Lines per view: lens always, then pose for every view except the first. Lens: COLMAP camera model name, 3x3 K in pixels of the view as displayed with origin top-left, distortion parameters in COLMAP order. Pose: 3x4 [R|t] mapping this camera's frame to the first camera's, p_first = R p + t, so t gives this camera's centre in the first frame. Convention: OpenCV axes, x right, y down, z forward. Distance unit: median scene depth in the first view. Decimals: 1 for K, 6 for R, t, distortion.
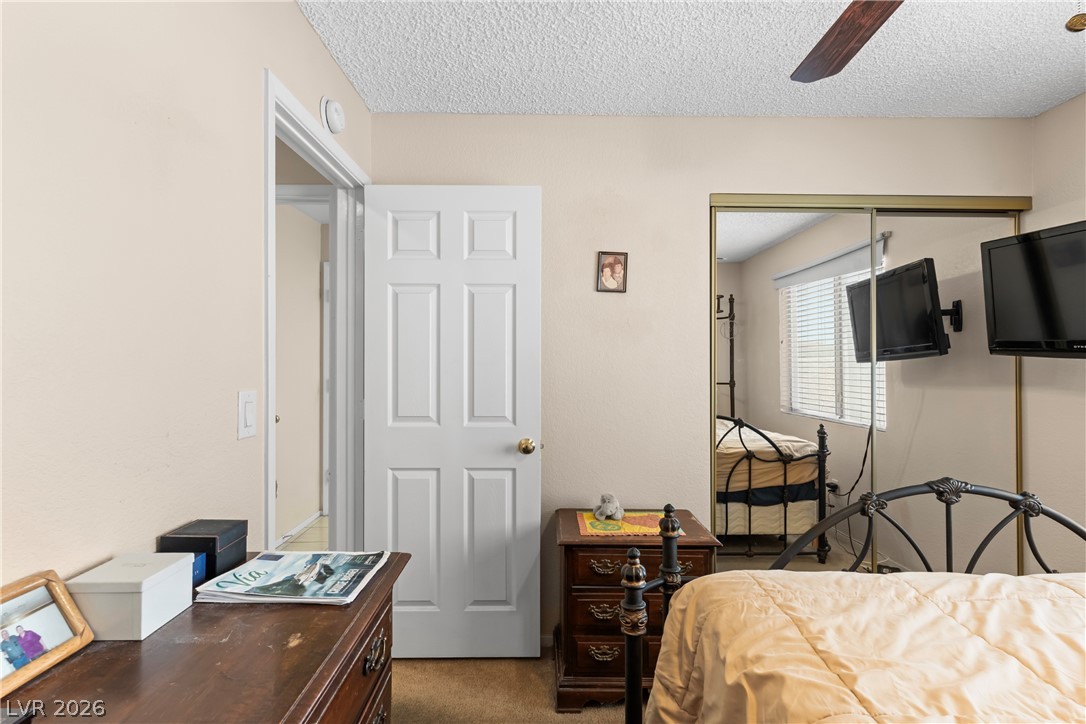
lens RADIAL K [[512.4, 0, 545.8], [0, 512.4, 359.2], [0, 0, 1]] dist [-0.000118, 0.000534]
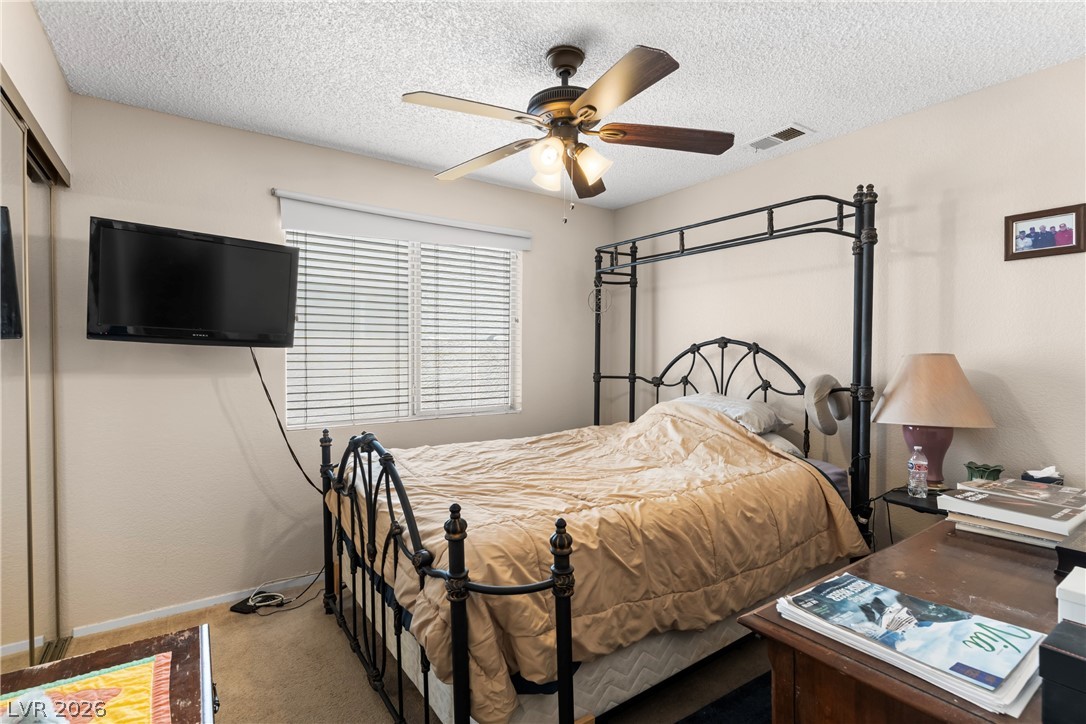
lens RADIAL K [[512.4, 0, 545.8], [0, 512.4, 359.2], [0, 0, 1]] dist [-0.000118, 0.000534]
pose [[-0.562917, -0.014628, 0.826384, -0.814116], [-0.006017, 0.999889, 0.013600, 0.024028], [-0.826492, 0.002683, -0.562943, 1.907927]]
